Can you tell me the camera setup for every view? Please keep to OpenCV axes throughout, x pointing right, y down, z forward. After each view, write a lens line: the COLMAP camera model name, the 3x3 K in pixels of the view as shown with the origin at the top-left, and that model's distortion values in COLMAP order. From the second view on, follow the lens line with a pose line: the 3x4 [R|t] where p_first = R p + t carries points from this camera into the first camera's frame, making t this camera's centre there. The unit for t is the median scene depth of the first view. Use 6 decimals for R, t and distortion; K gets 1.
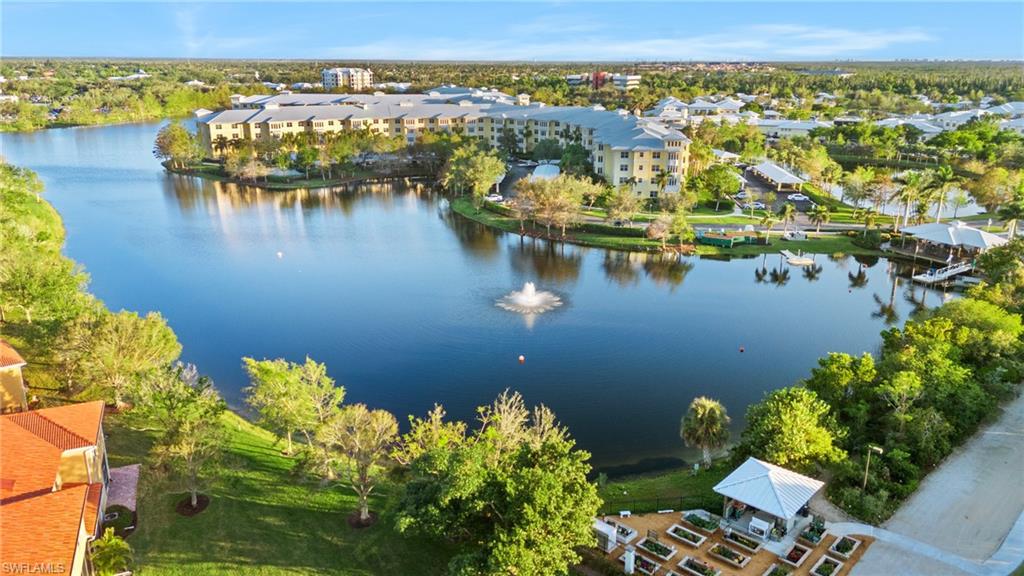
lens RADIAL K [[743.5, 0, 512.0], [0, 743.5, 288.0], [0, 0, 1]] dist [0.083413, -0.108423]
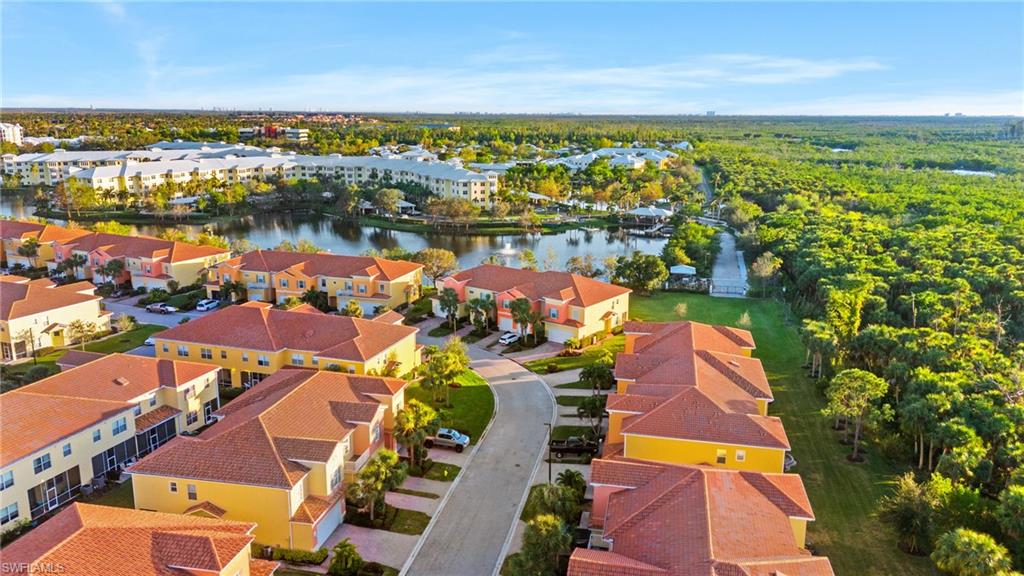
lens RADIAL K [[743.5, 0, 512.0], [0, 743.5, 288.0], [0, 0, 1]] dist [0.083413, -0.108423]
pose [[0.862963, -0.113055, 0.492456, -0.399900], [0.143185, 0.989411, -0.023769, 0.066928], [-0.484554, 0.091024, 0.870013, -0.302124]]
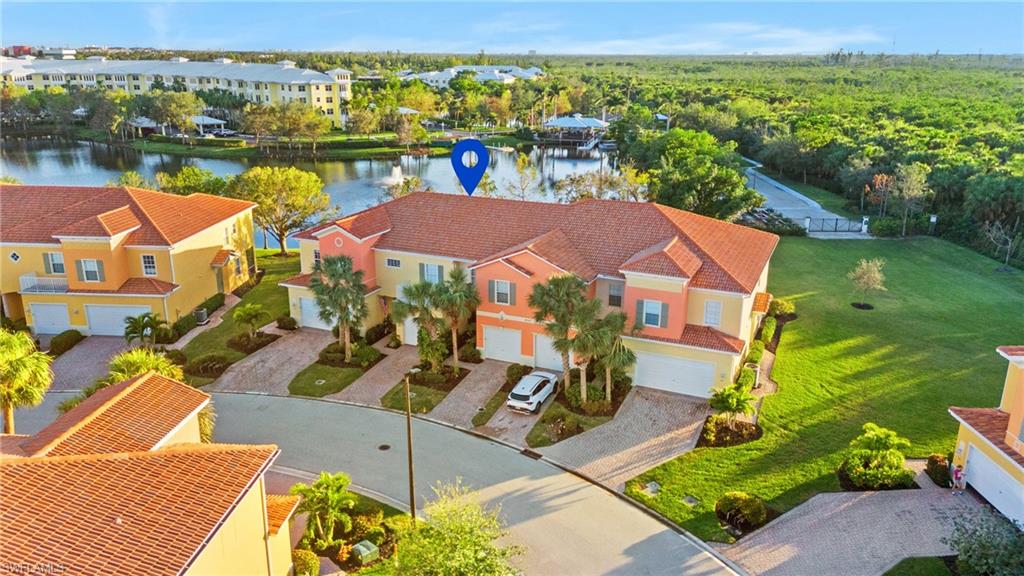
lens RADIAL K [[743.5, 0, 512.0], [0, 743.5, 288.0], [0, 0, 1]] dist [0.083413, -0.108423]
pose [[0.724387, -0.203905, 0.658549, -0.278141], [0.195464, 0.976805, 0.087440, 0.048044], [-0.661103, 0.065382, 0.747441, -0.002029]]
